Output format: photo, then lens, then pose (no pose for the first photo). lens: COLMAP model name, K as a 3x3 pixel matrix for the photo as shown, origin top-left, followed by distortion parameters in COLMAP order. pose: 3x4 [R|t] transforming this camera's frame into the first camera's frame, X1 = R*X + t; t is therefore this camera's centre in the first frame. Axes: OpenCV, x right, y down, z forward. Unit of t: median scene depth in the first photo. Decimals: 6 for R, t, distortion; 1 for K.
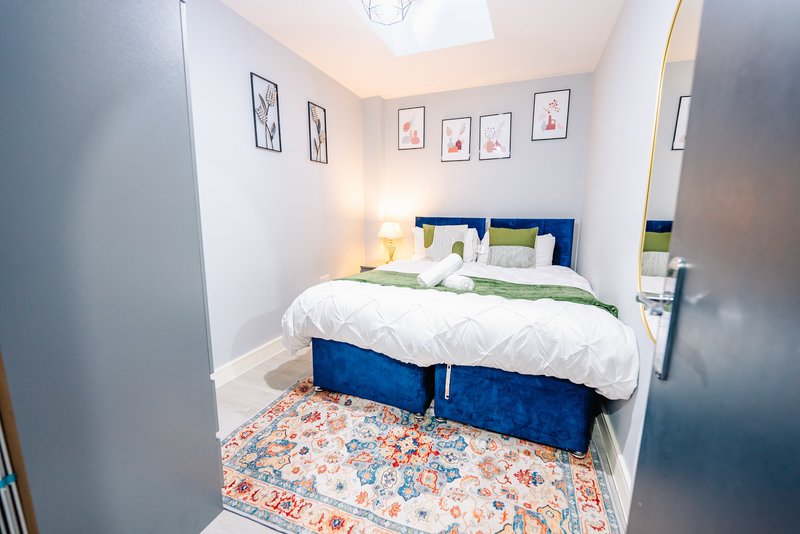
lens RADIAL K [[324.2, 0, 400.0], [0, 324.2, 265.2], [0, 0, 1]] dist [-0.014247, -0.000827]
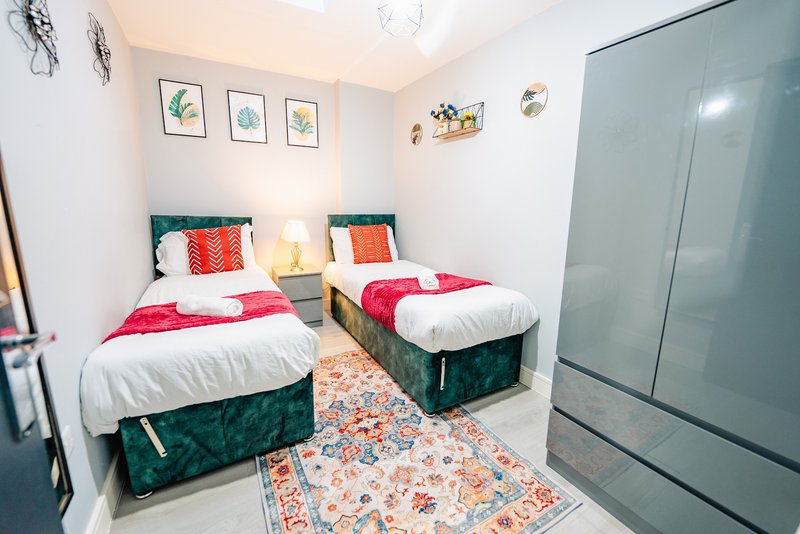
lens RADIAL K [[324.2, 0, 400.0], [0, 324.2, 265.2], [0, 0, 1]] dist [-0.014247, -0.000827]
pose [[0.766240, 0.129350, -0.629401, 0.635273], [-0.122225, 0.990985, 0.054862, -0.053551], [0.630823, 0.034891, 0.775142, 0.152319]]
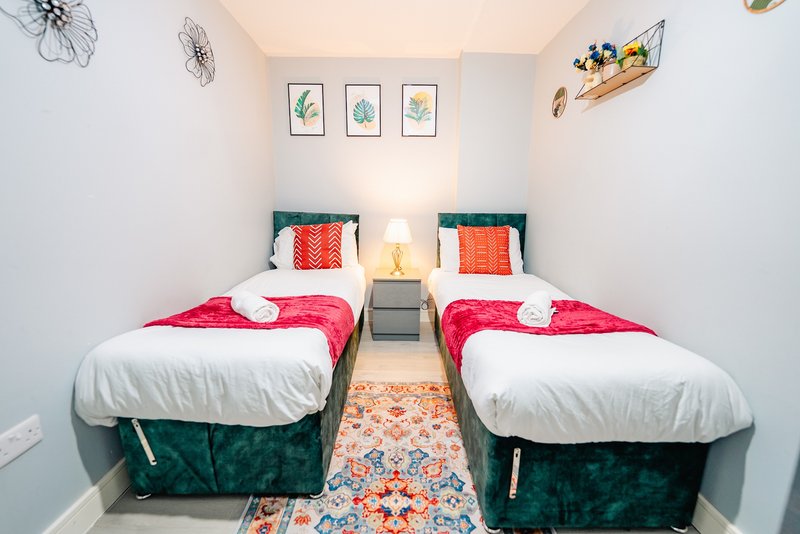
lens RADIAL K [[324.2, 0, 400.0], [0, 324.2, 265.2], [0, 0, 1]] dist [-0.014247, -0.000827]
pose [[0.358177, 0.172295, -0.917619, 0.554220], [-0.167746, 0.978708, 0.118288, -0.091669], [0.918461, 0.111559, 0.379452, 0.550708]]
